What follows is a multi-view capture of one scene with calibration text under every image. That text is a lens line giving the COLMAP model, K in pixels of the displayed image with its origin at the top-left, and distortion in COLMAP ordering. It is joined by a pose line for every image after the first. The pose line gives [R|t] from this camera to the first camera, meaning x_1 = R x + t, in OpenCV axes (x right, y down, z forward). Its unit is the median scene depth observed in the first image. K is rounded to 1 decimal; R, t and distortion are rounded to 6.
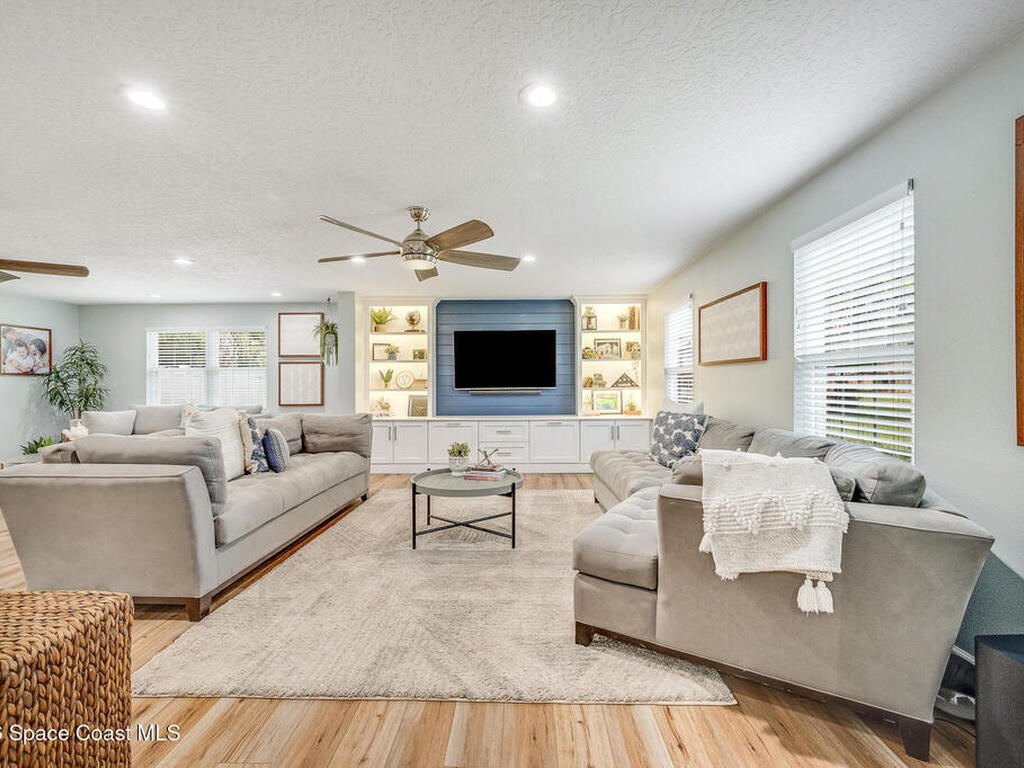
lens RADIAL K [[460.0, 0, 516.1], [0, 460.0, 378.5], [0, 0, 1]] dist [0.003366, -0.001724]
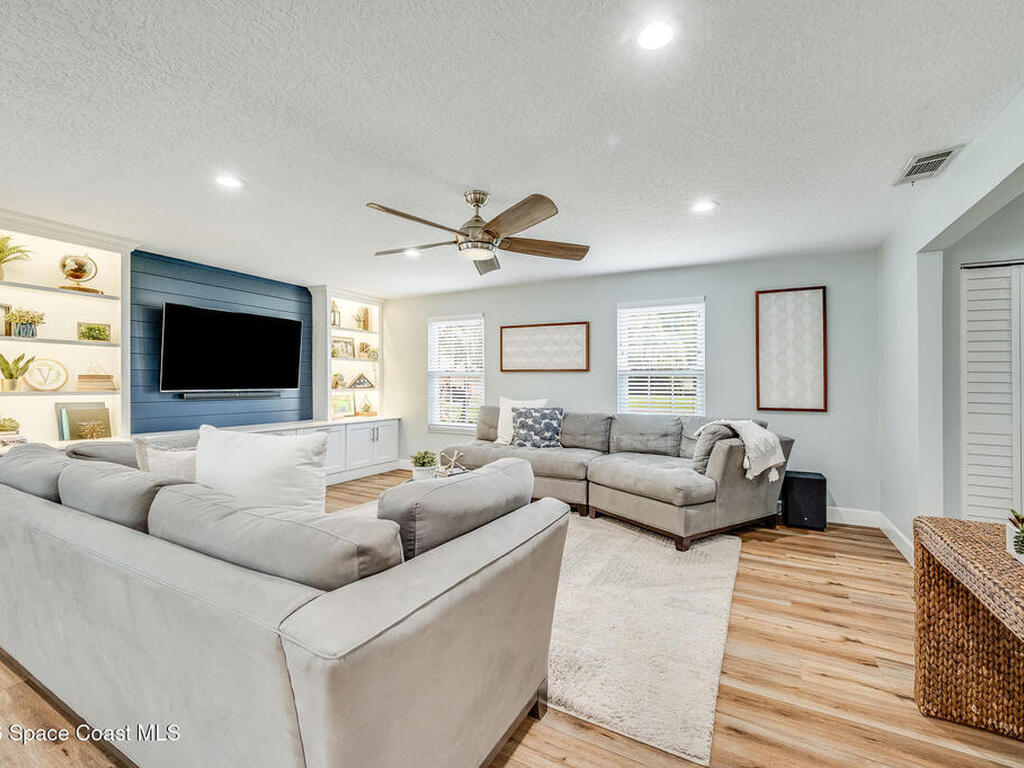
lens RADIAL K [[460.0, 0, 511.7], [0, 460.0, 384.2], [0, 0, 1]] dist [0.003366, -0.001724]
pose [[0.453479, 0.007517, 0.891235, -0.494449], [-0.017688, 0.999843, 0.000567, 0.003906], [-0.891091, -0.016021, 0.453541, 0.261998]]
